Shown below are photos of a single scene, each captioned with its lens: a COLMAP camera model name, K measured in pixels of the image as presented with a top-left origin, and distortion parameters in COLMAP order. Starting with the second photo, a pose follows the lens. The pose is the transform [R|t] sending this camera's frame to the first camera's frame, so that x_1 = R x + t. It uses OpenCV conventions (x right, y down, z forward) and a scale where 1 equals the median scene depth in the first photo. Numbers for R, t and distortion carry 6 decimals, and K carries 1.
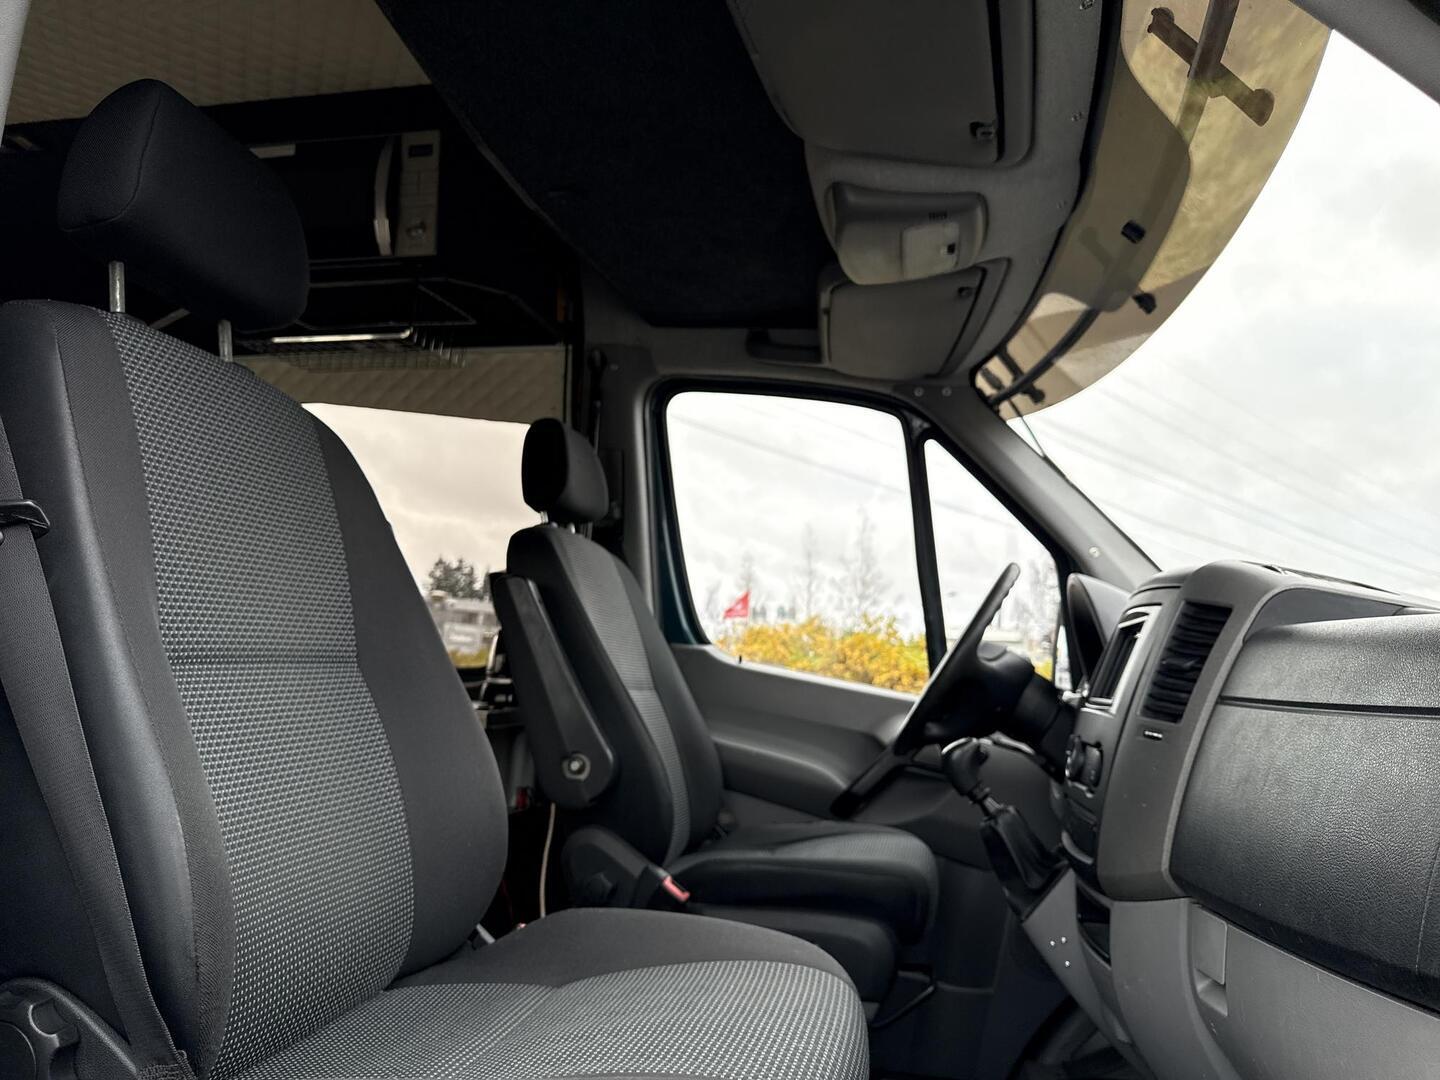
lens RADIAL K [[1054.0, 0, 720.0], [0, 1054.0, 540.0], [0, 0, 1]] dist [0.065804, -0.094110]
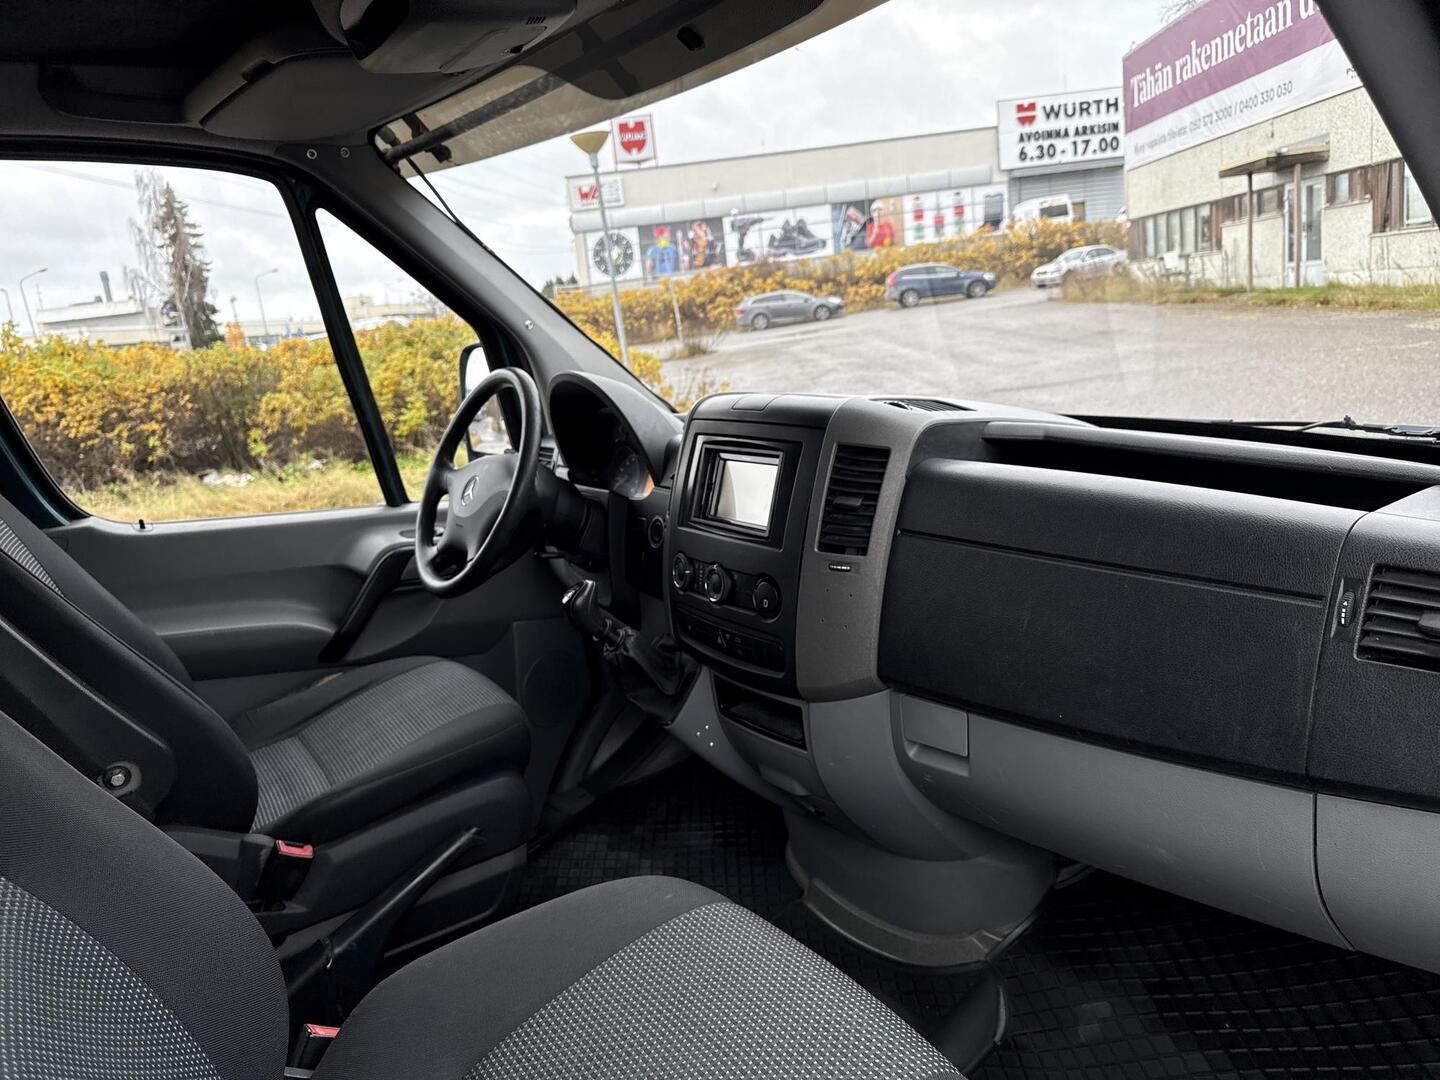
lens RADIAL K [[1054.0, 0, 720.0], [0, 1054.0, 540.0], [0, 0, 1]] dist [0.065804, -0.094110]
pose [[0.682196, -0.309578, 0.662397, -0.229298], [0.066015, 0.928321, 0.365872, -0.145571], [-0.728183, -0.205868, 0.653733, 0.187016]]
